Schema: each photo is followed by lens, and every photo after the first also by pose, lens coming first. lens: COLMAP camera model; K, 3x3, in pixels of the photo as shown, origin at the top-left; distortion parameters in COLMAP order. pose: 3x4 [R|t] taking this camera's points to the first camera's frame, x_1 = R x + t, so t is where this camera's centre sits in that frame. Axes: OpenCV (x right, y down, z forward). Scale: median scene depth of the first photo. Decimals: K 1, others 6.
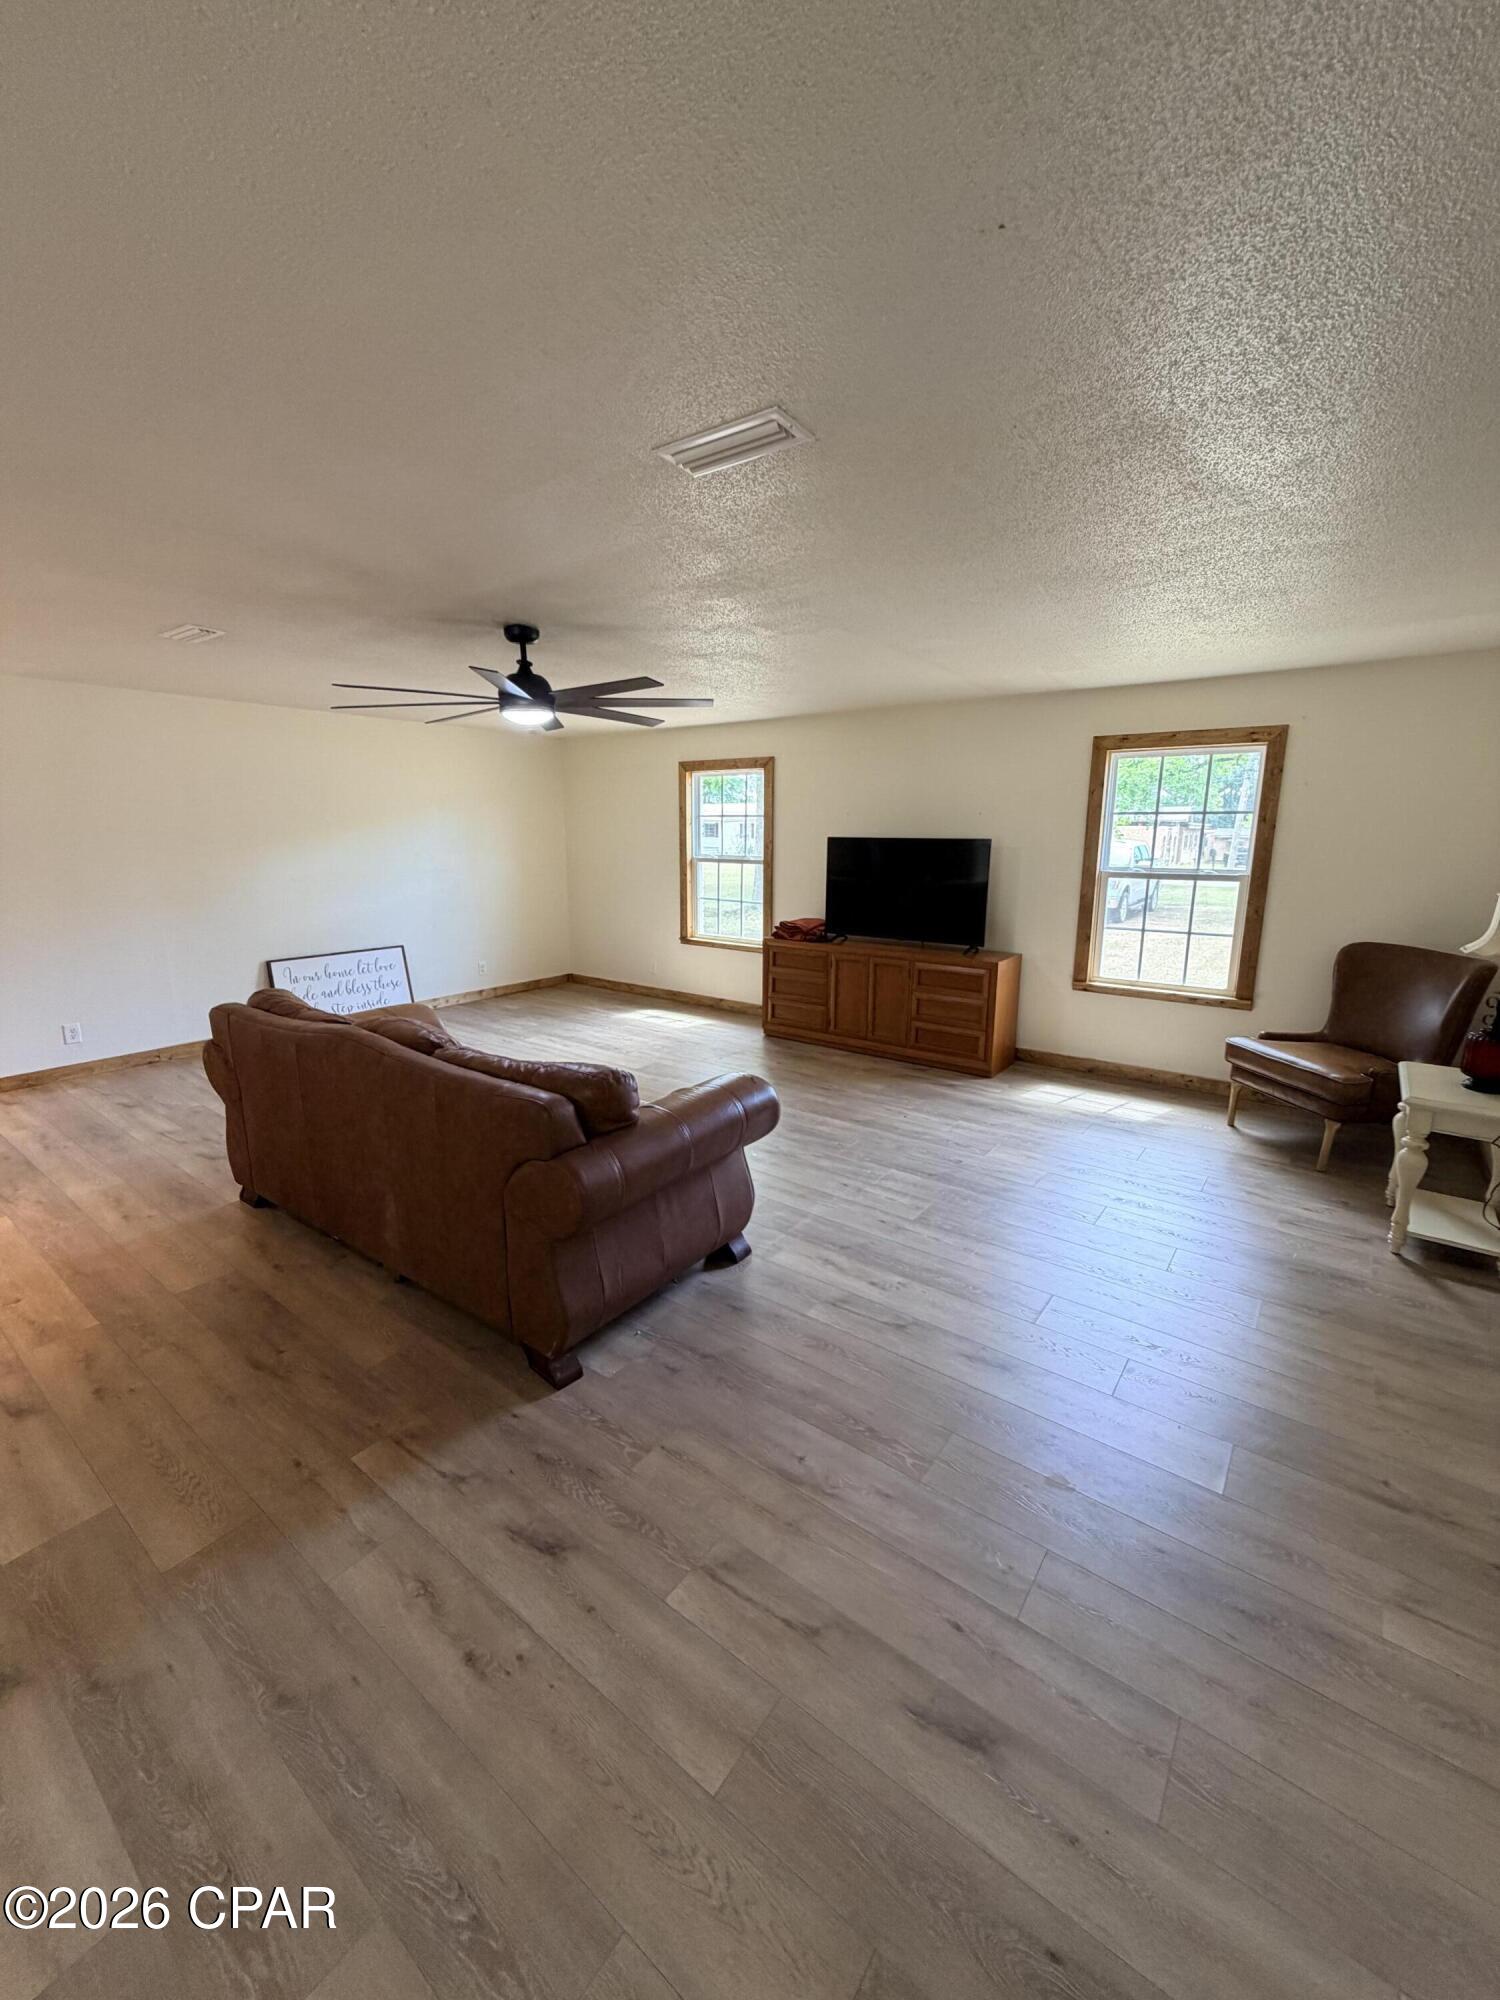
lens RADIAL K [[798.0, 0, 751.4], [0, 798.0, 993.2], [0, 0, 1]] dist [0.001052, 0.000045]
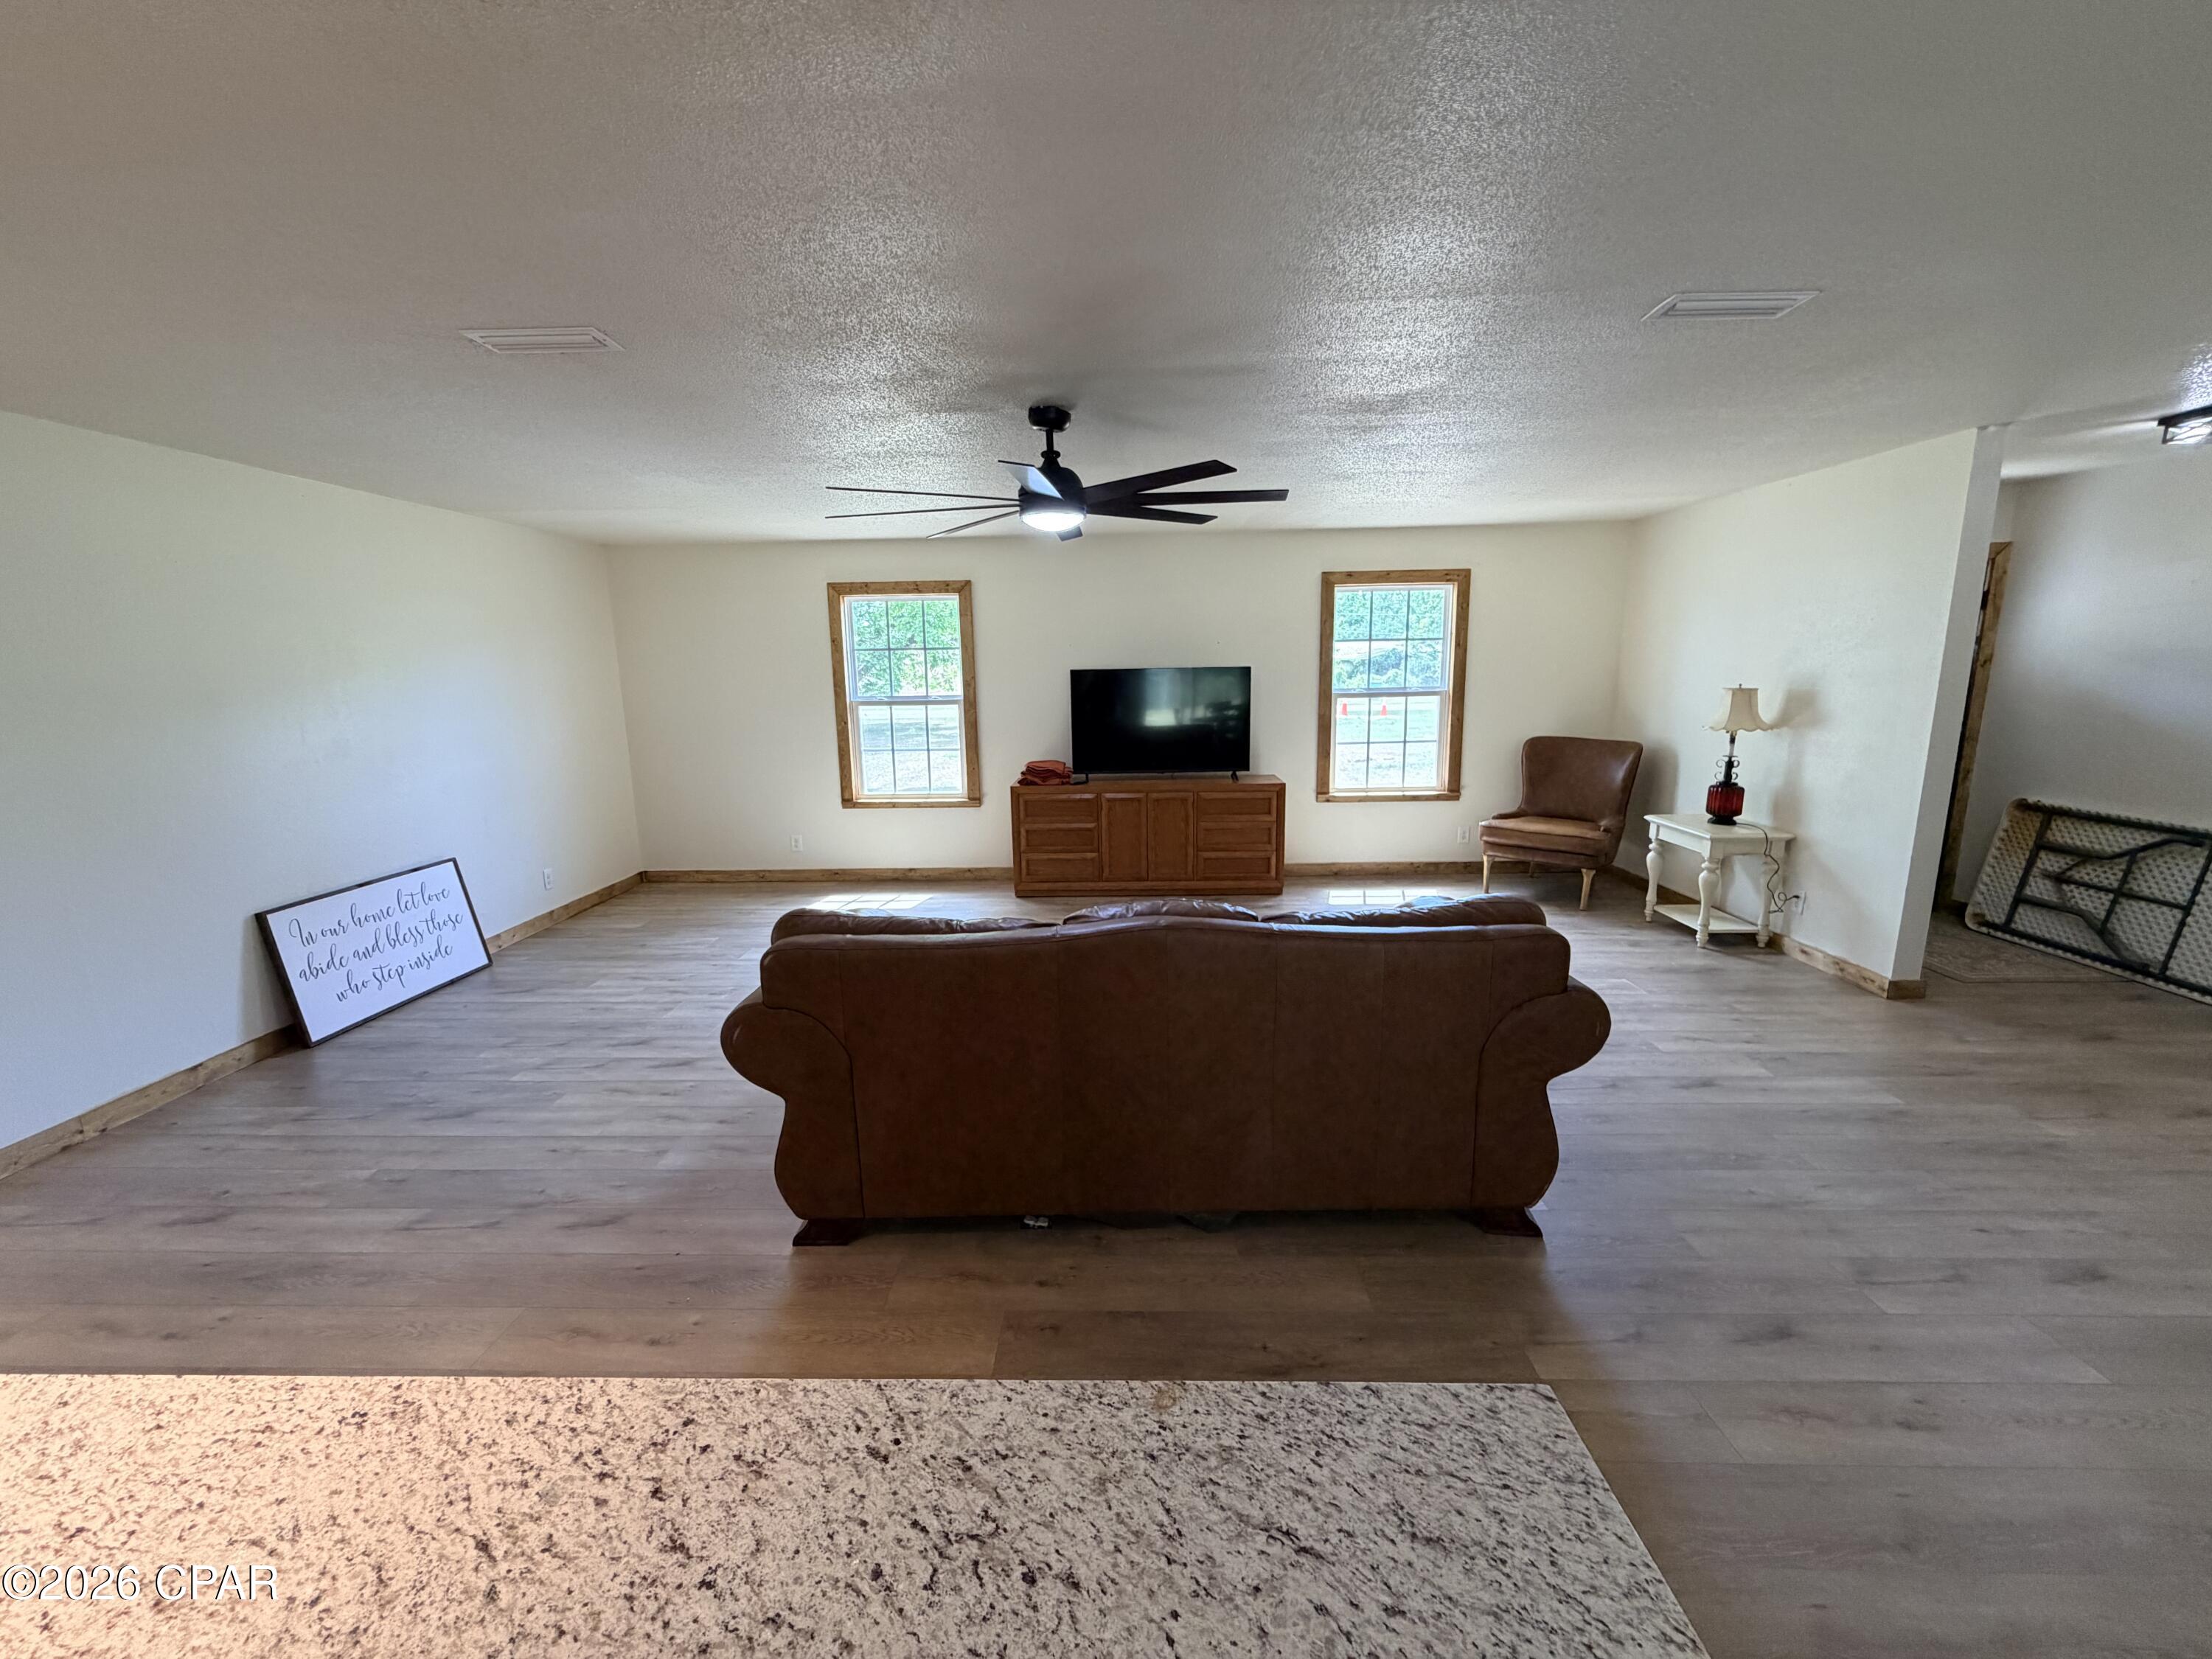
lens RADIAL K [[882.6, 0, 1102.6], [0, 882.6, 827.6], [0, 0, 1]] dist [0.001052, 0.000045]
pose [[0.817387, -0.124528, 0.562470, -0.559364], [0.138167, 0.990237, 0.018448, -0.035322], [-0.559275, 0.062636, 0.826612, 0.183569]]
